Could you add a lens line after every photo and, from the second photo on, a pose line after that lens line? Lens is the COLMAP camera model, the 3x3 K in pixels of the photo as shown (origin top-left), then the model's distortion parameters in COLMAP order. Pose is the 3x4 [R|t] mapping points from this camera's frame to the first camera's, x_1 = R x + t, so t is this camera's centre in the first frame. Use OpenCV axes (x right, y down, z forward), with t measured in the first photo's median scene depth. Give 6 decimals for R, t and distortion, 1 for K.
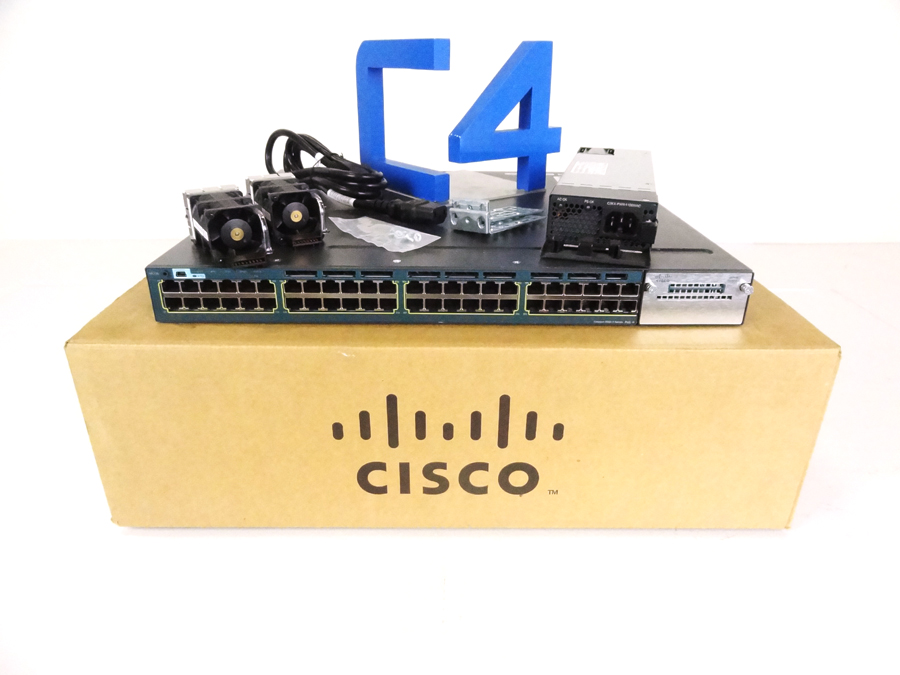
lens RADIAL K [[634.2, 0, 450.0], [0, 634.2, 337.5], [0, 0, 1]] dist [0.003124, -0.000336]
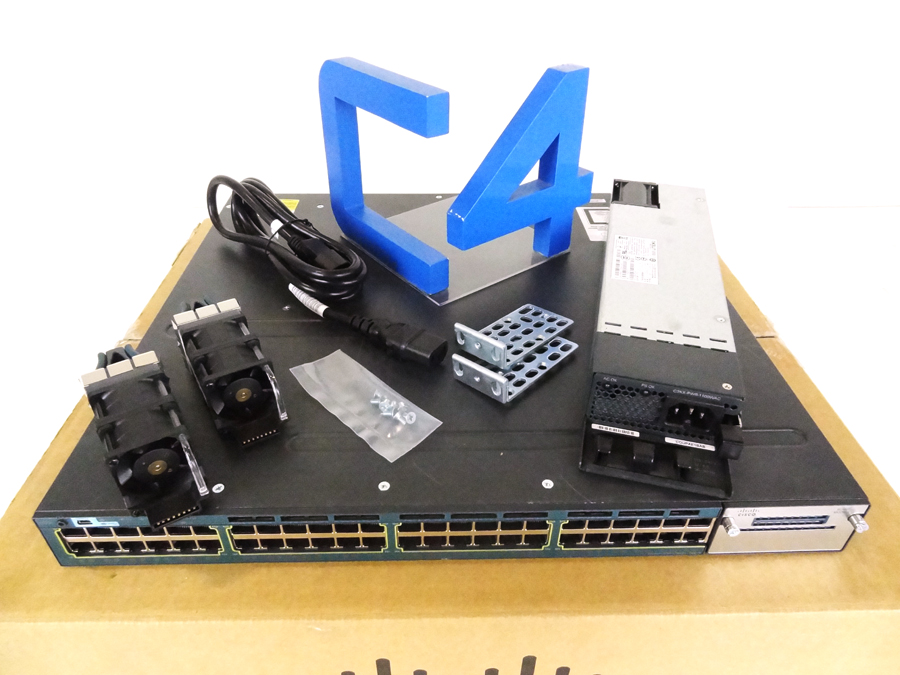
lens RADIAL K [[634.2, 0, 450.0], [0, 634.2, 337.5], [0, 0, 1]] dist [0.003124, -0.000336]
pose [[0.999795, -0.012737, 0.015748, -0.016641], [0.009260, 0.978950, 0.203890, -0.416546], [-0.018013, -0.203703, 0.978867, 0.306897]]
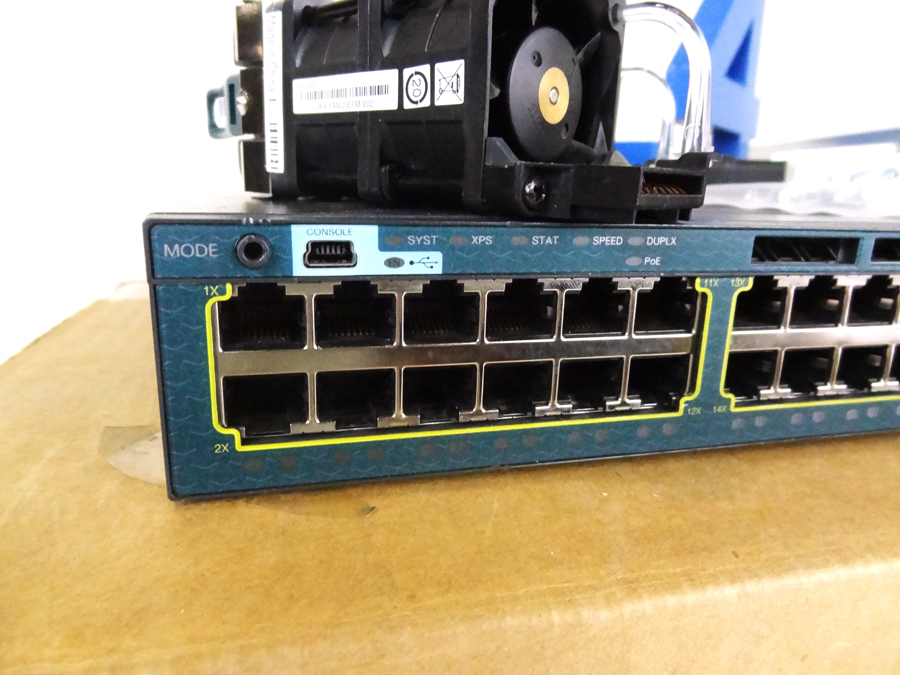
lens RADIAL K [[634.2, 0, 450.0], [0, 634.2, 337.5], [0, 0, 1]] dist [0.003124, -0.000336]
pose [[0.966917, -0.043027, 0.251435, -0.407900], [0.086457, 0.982610, -0.164326, -0.033896], [-0.239992, 0.180628, 0.953822, 0.743911]]
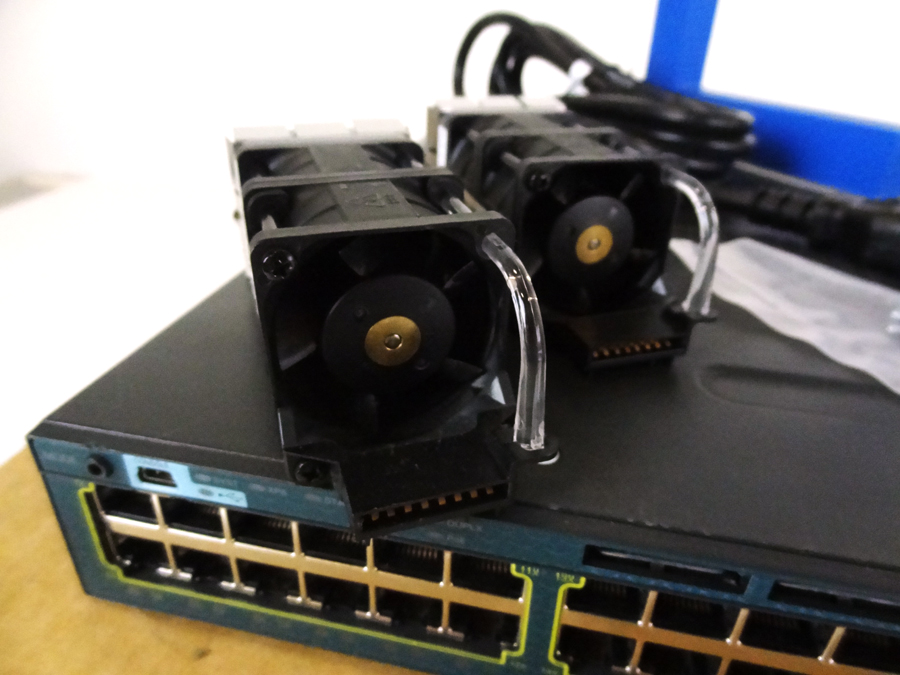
lens RADIAL K [[634.2, 0, 450.0], [0, 634.2, 337.5], [0, 0, 1]] dist [0.003124, -0.000336]
pose [[0.974166, 0.122432, -0.189765, -0.254913], [-0.108834, 0.990793, 0.080531, -0.171583], [0.197878, -0.057798, 0.978521, 0.731606]]
